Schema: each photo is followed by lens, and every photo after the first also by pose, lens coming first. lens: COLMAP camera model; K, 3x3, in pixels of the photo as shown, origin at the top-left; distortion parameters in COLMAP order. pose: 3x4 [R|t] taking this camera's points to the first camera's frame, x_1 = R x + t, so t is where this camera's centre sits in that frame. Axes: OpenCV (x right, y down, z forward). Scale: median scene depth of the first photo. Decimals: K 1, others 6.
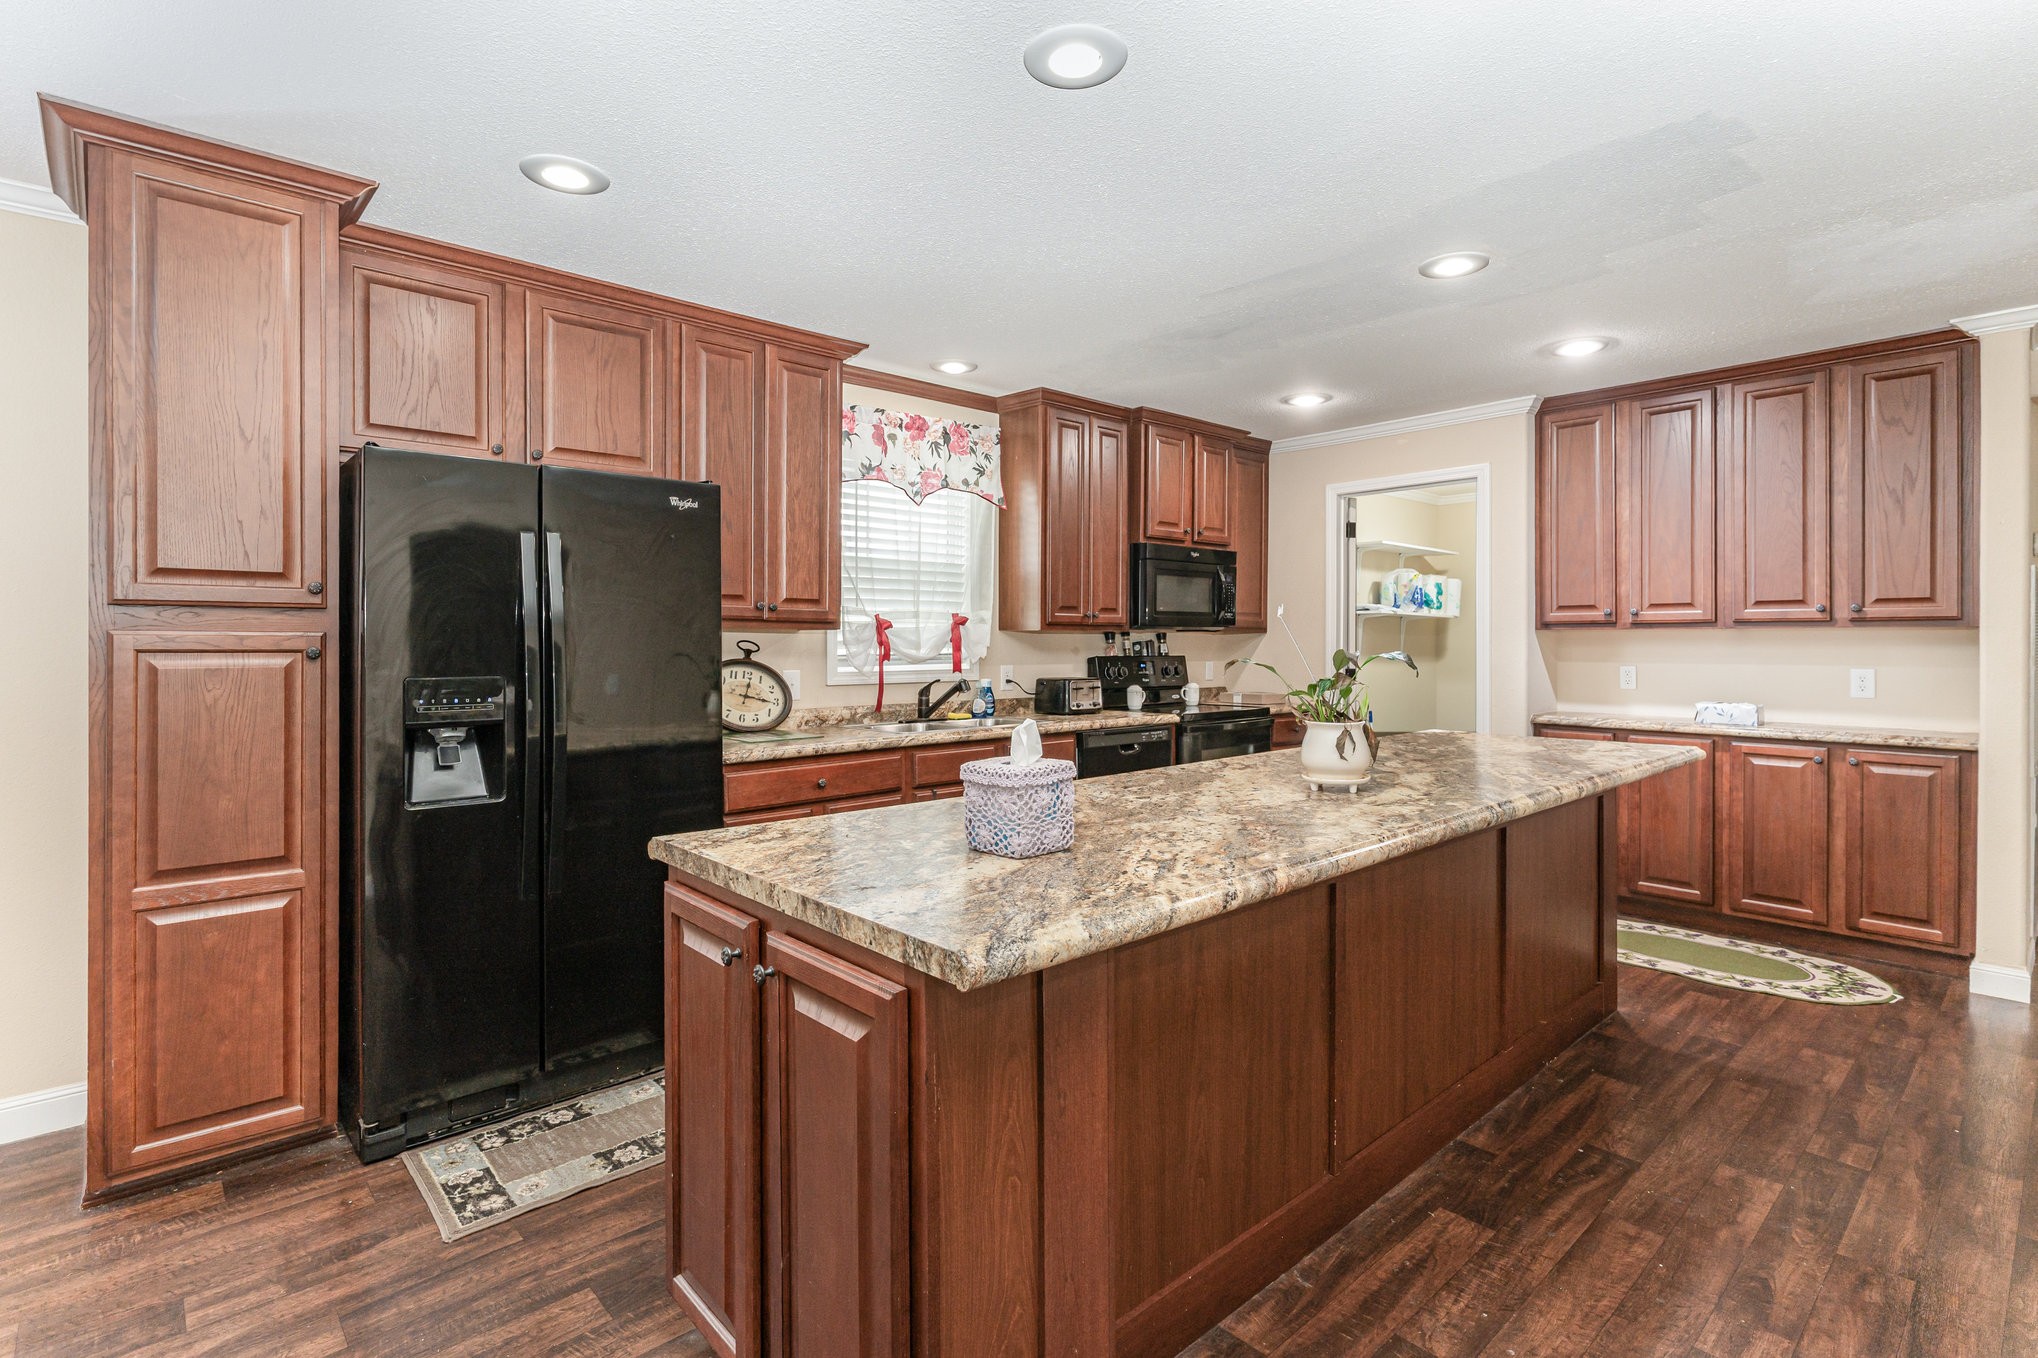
lens RADIAL K [[972.1, 0, 1013.9], [0, 972.1, 644.8], [0, 0, 1]] dist [0.000973, 0.000002]
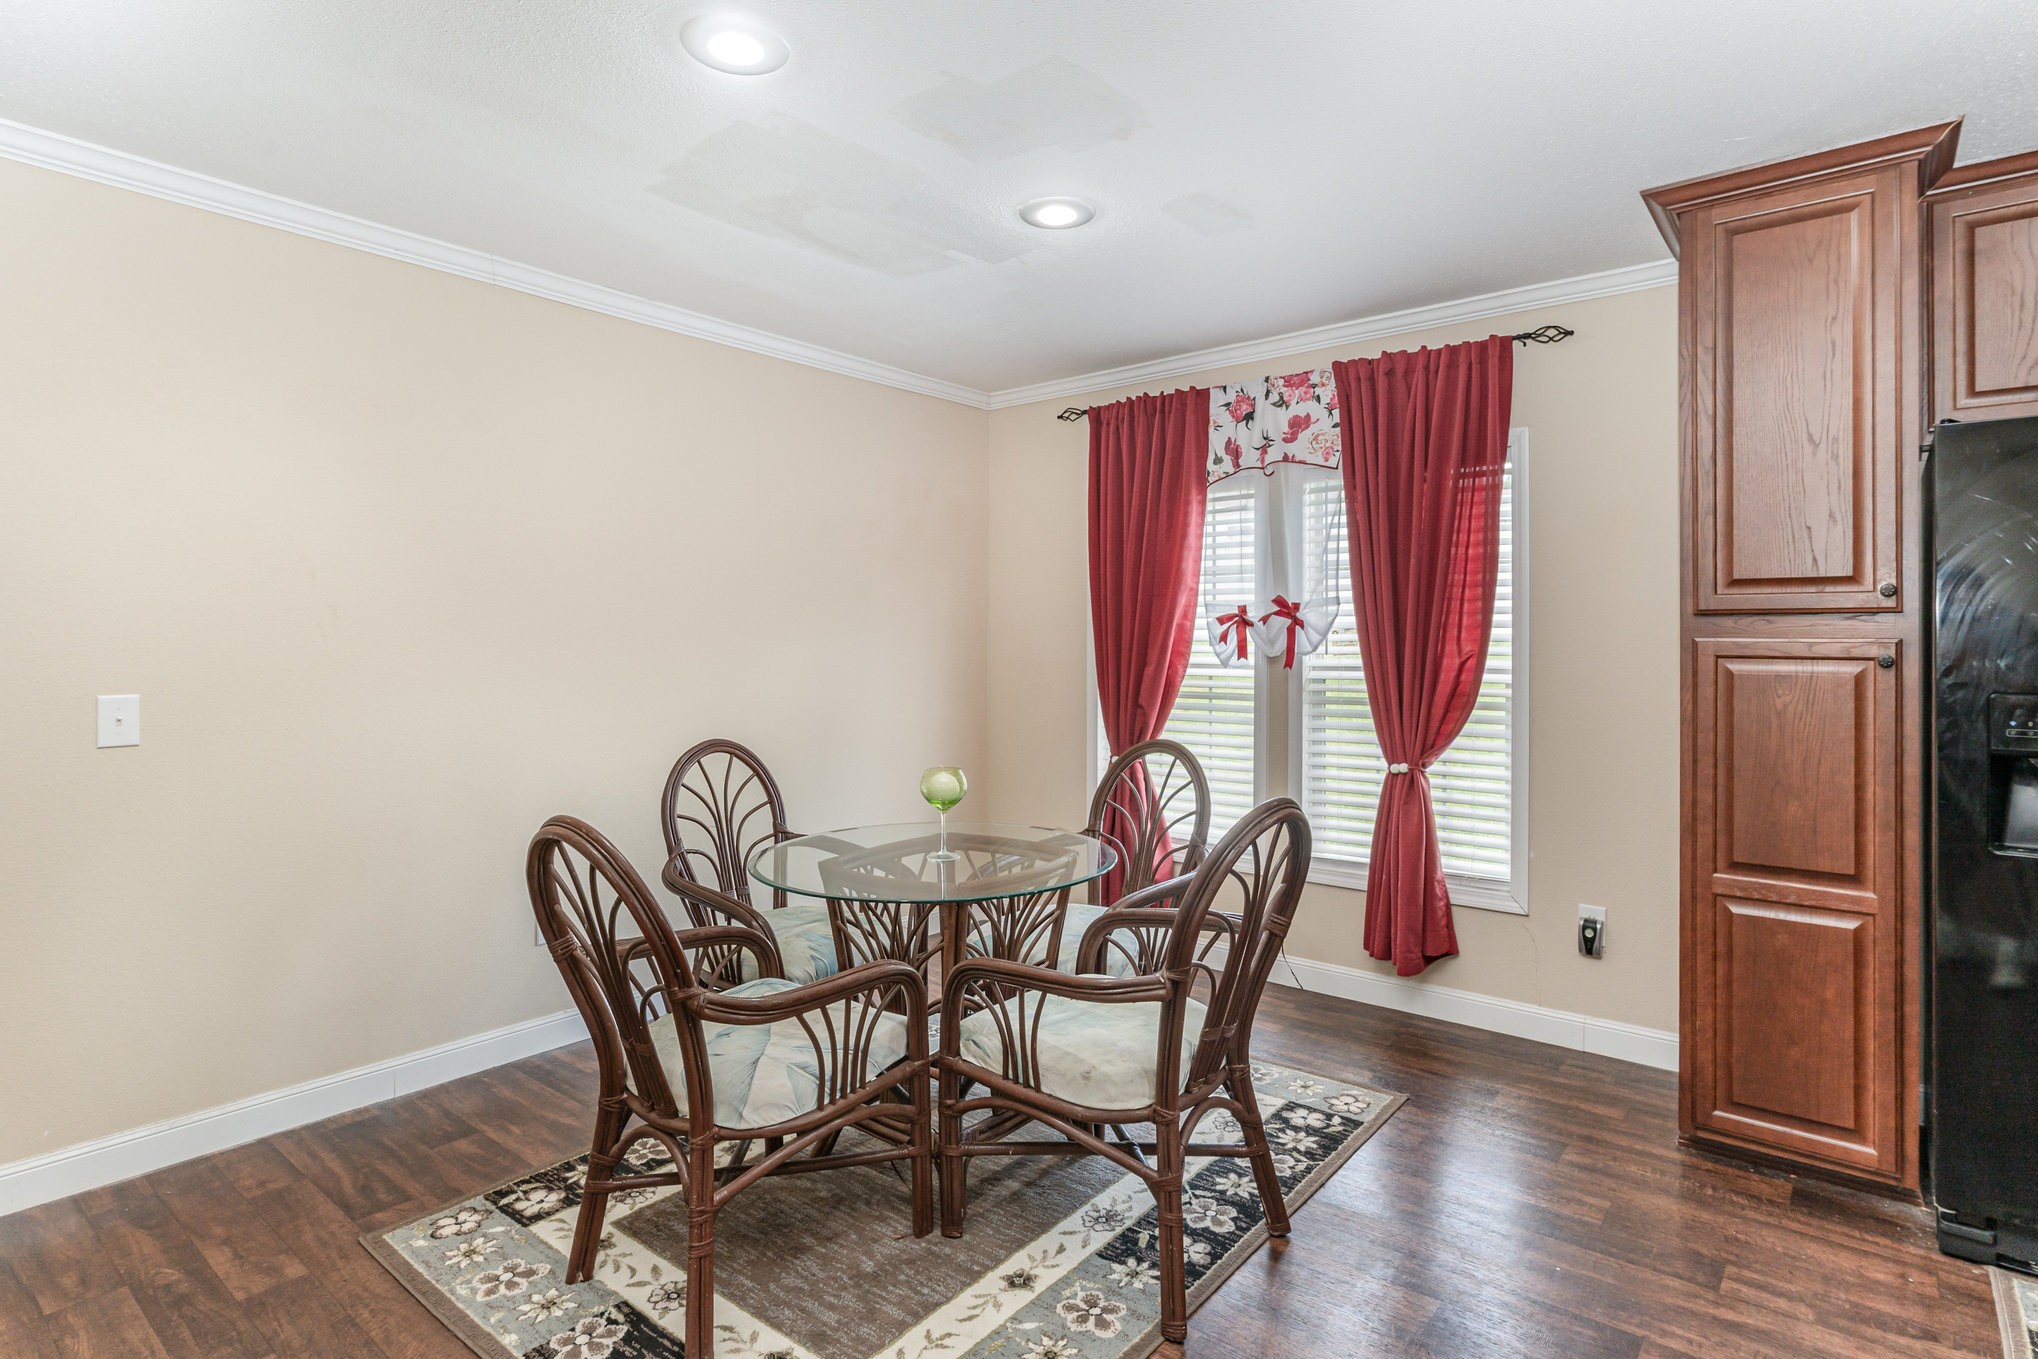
lens RADIAL K [[1048.5, 0, 1024.4], [0, 1048.5, 627.6], [0, 0, 1]] dist [-0.000014, 0.001313]
pose [[0.157683, -0.009692, -0.987442, 0.132281], [-0.005001, 0.999931, -0.010613, -0.008936], [0.987477, 0.006611, 0.157623, 0.040209]]
